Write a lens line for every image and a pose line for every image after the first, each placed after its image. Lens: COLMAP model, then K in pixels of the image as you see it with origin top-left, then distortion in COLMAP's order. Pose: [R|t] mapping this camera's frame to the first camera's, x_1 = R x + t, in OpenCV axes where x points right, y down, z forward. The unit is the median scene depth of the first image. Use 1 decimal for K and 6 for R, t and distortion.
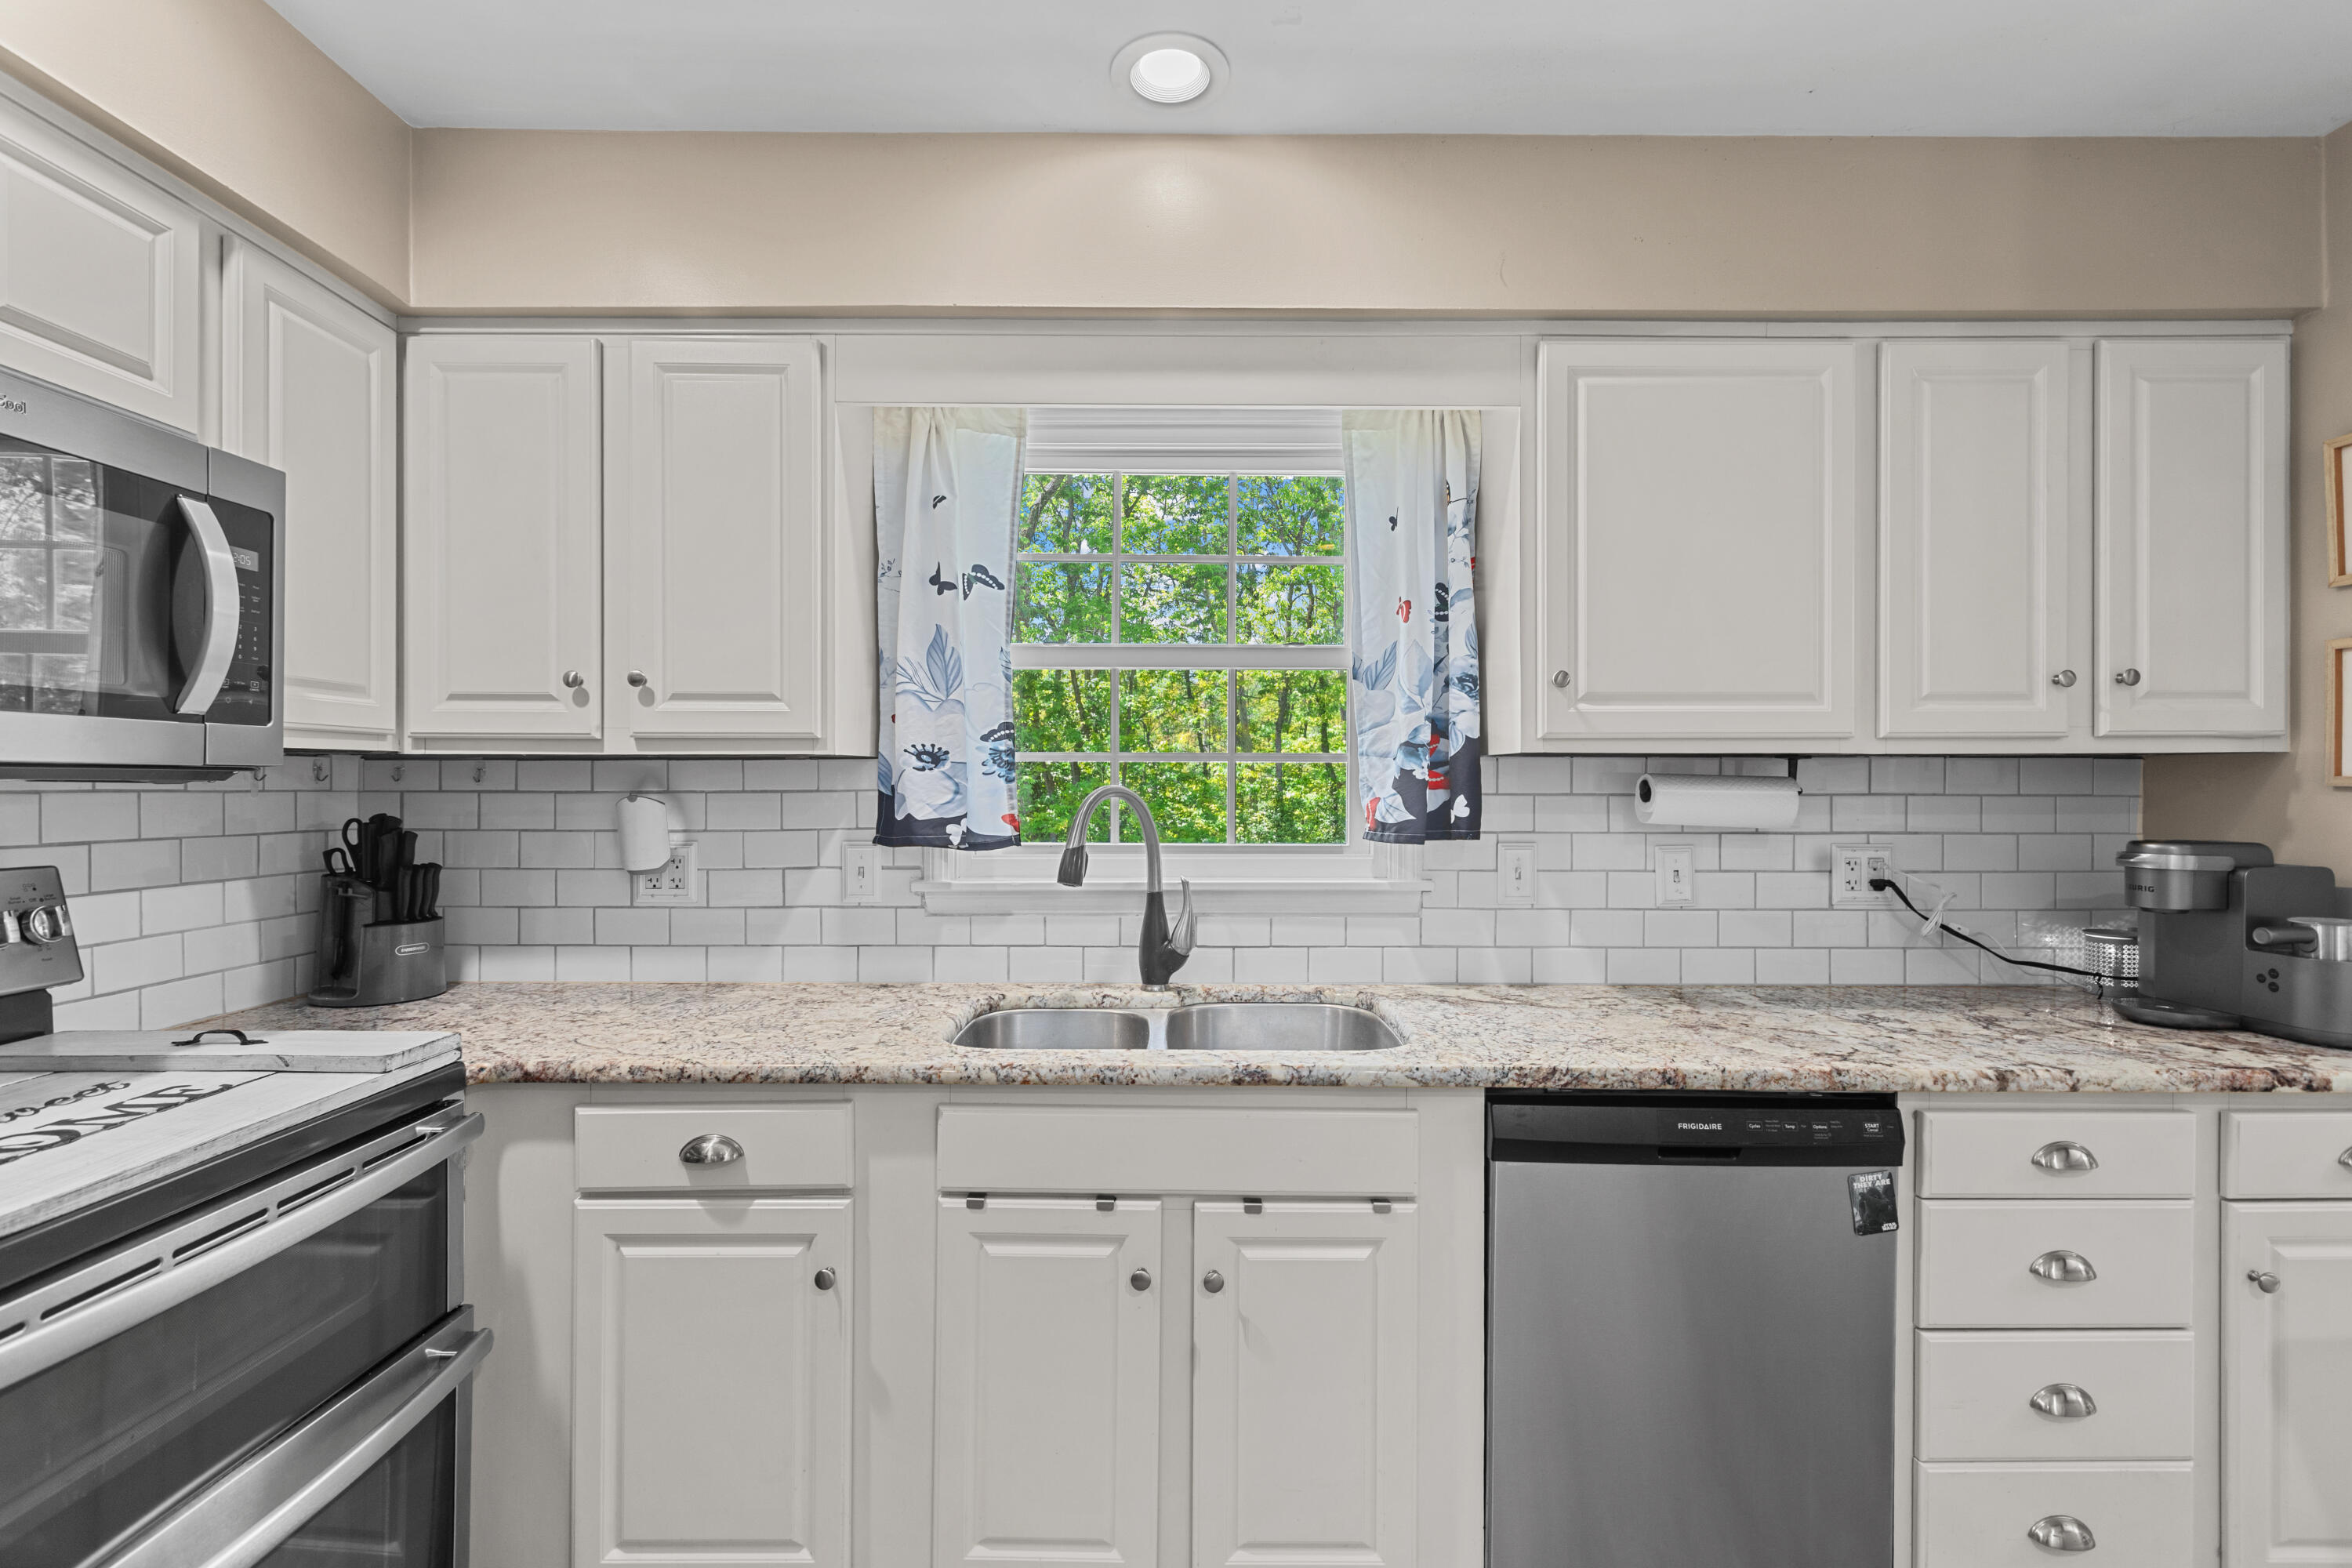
lens RADIAL K [[1069.8, 0, 1181.8], [0, 1069.8, 779.8], [0, 0, 1]] dist [0.003013, -0.000009]
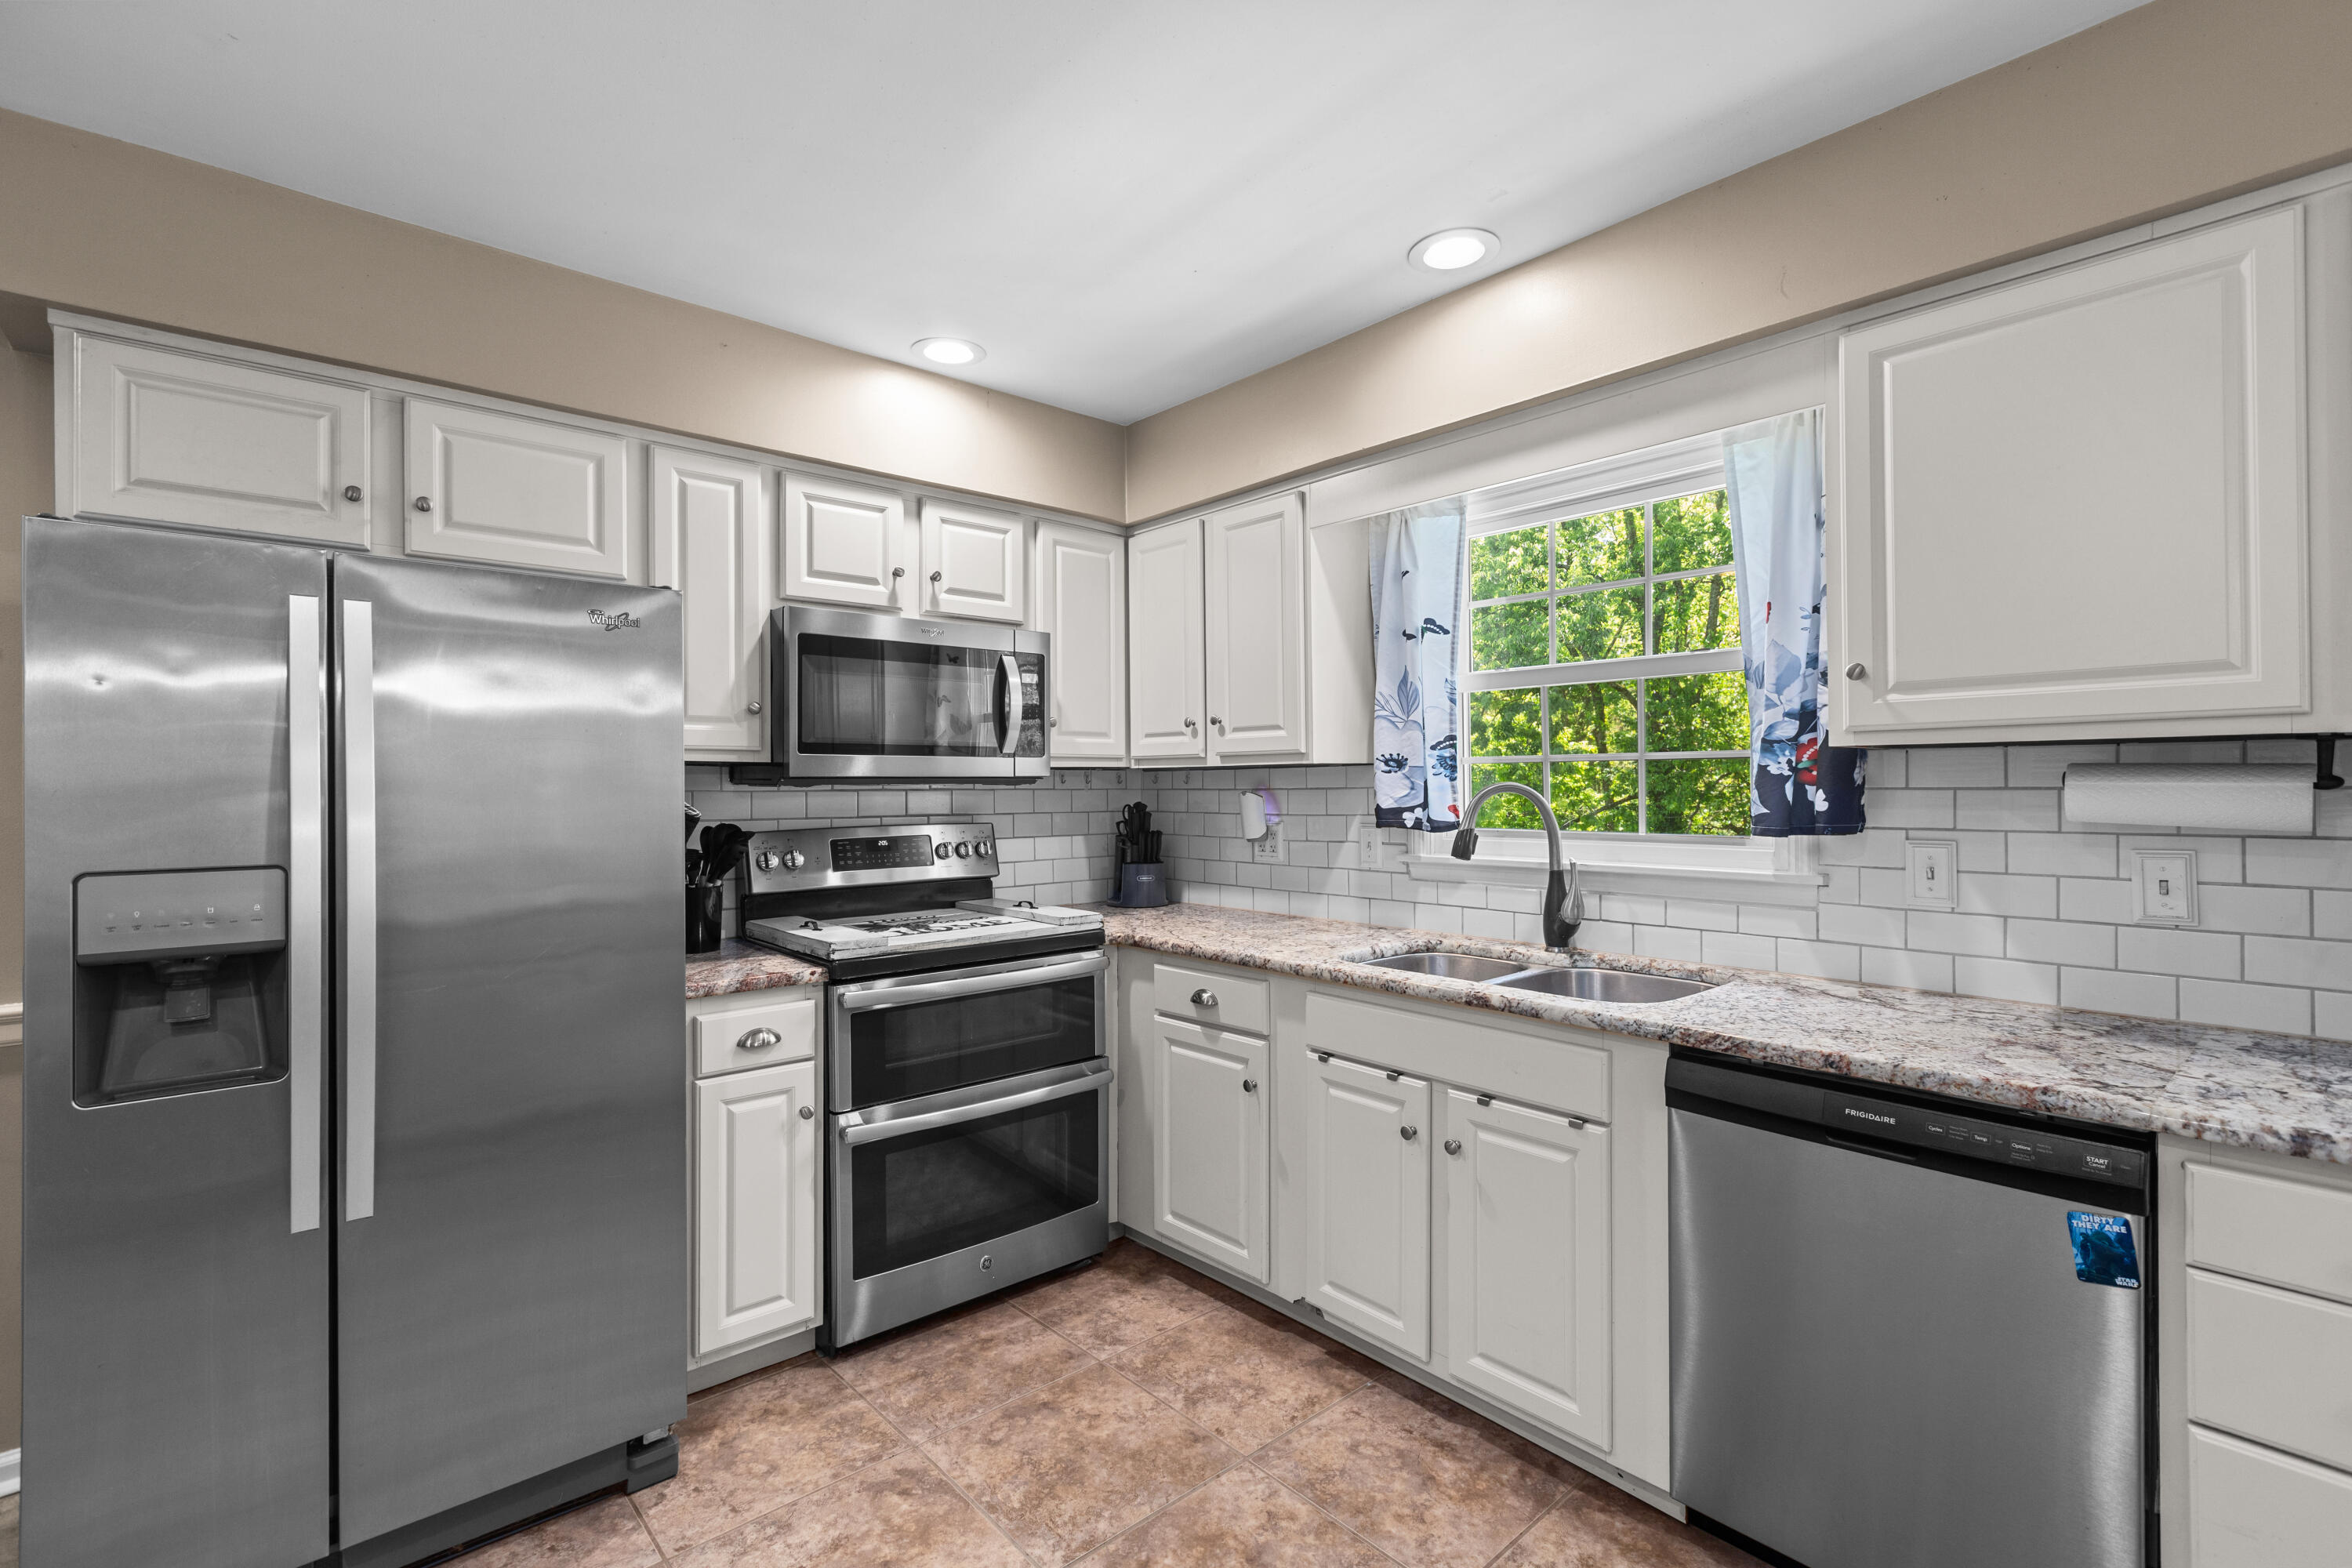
lens RADIAL K [[1069.8, 0, 1181.8], [0, 1069.8, 779.8], [0, 0, 1]] dist [0.003013, -0.000009]
pose [[0.659342, -0.010163, -0.751774, 0.689686], [0.009855, 0.999940, -0.004875, 0.004739], [0.751778, -0.004194, 0.659403, -0.126835]]
